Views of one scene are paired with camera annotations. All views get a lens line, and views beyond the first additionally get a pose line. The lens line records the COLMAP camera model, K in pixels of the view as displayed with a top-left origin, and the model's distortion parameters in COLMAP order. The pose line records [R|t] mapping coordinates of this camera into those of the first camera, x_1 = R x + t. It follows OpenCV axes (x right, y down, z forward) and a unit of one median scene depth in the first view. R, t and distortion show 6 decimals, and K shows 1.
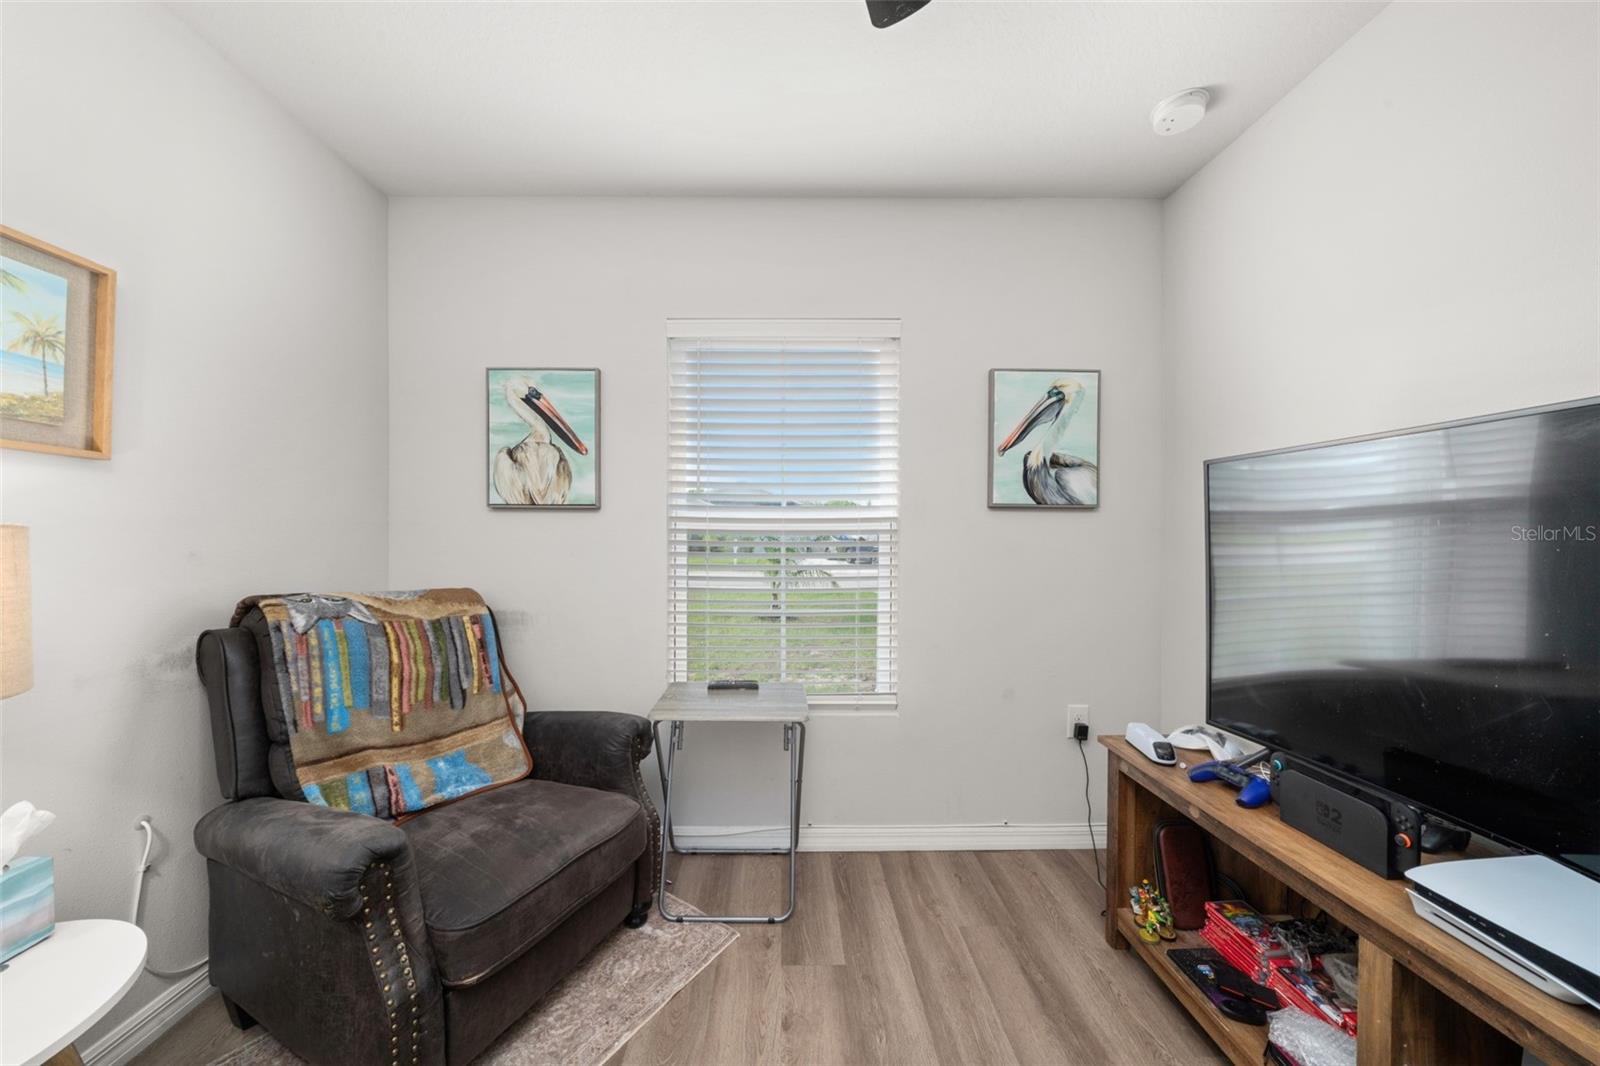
lens RADIAL K [[553.0, 0, 790.7], [0, 553.0, 540.1], [0, 0, 1]] dist [-0.010287, 0.001054]
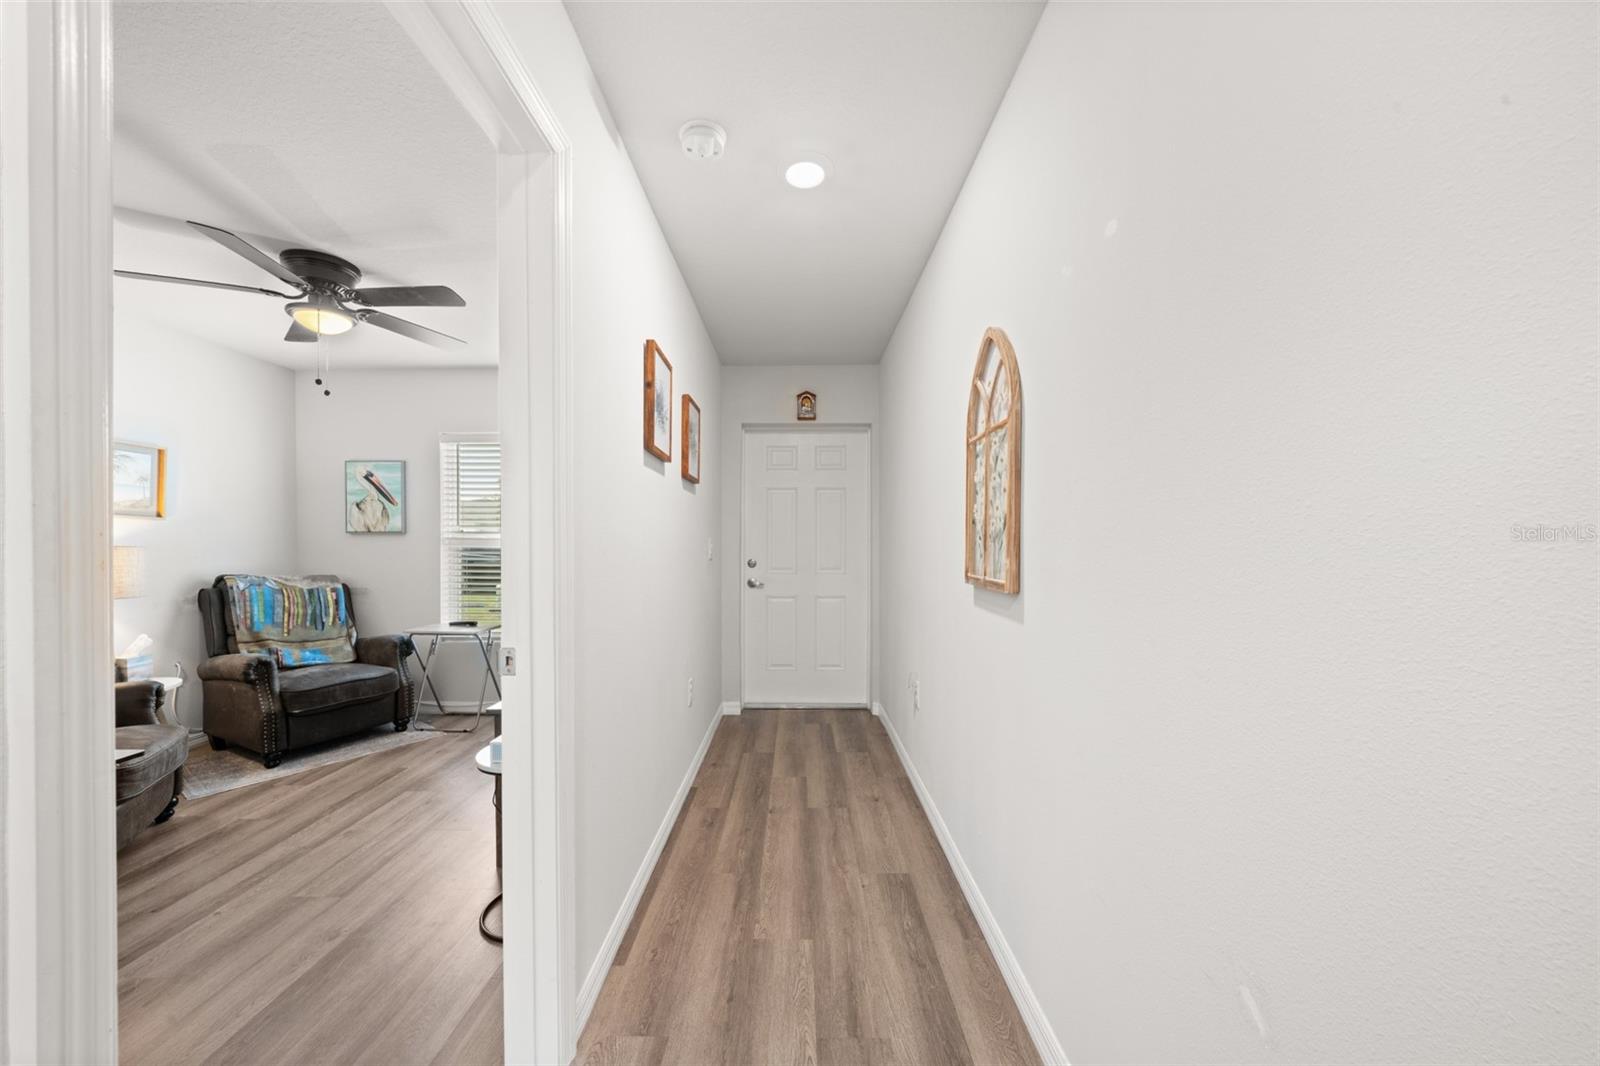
lens RADIAL K [[583.5, 0, 792.0], [0, 583.5, 546.3], [0, 0, 1]] dist [-0.000701, -0.000282]
pose [[0.999633, -0.007329, -0.026083, 1.241736], [0.007144, 0.999949, -0.007153, 0.012918], [0.026134, 0.006964, 0.999634, -1.164914]]
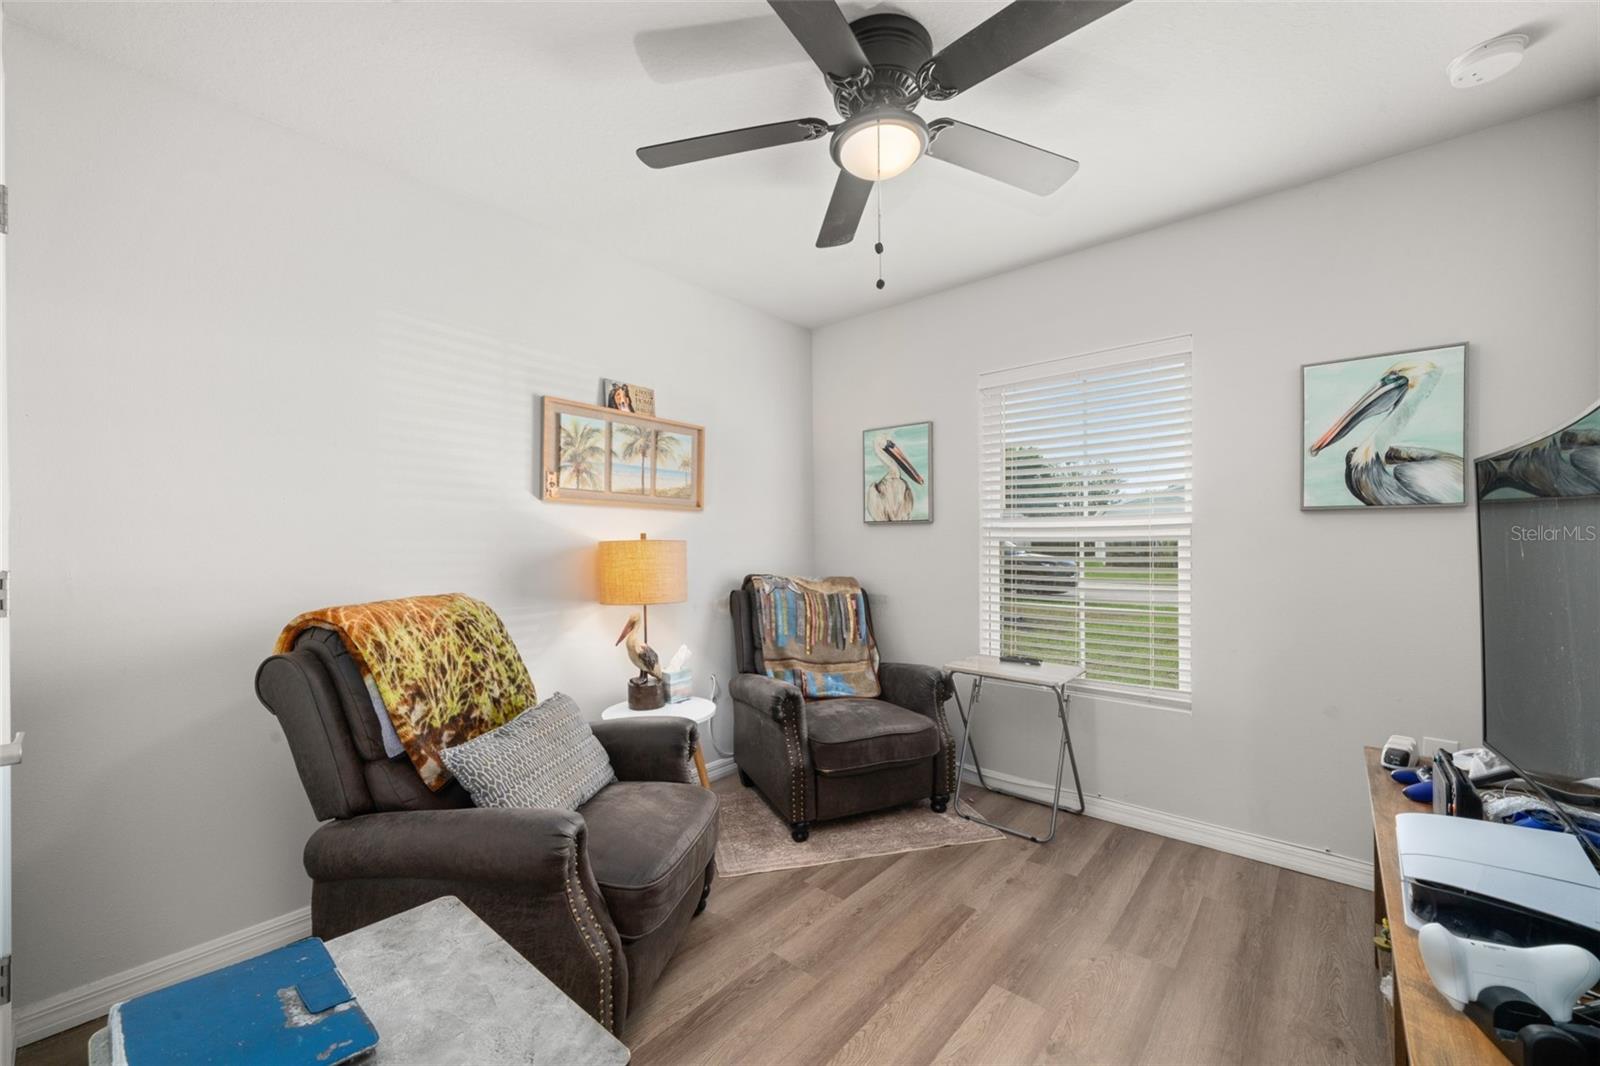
lens RADIAL K [[639.7, 0, 788.2], [0, 639.7, 540.0], [0, 0, 1]] dist [0.009376, 0.000518]
pose [[0.743531, -0.007469, -0.668660, 0.537847], [0.001434, 0.999953, -0.009575, 0.000996], [0.668700, 0.006160, 0.743507, -0.502658]]
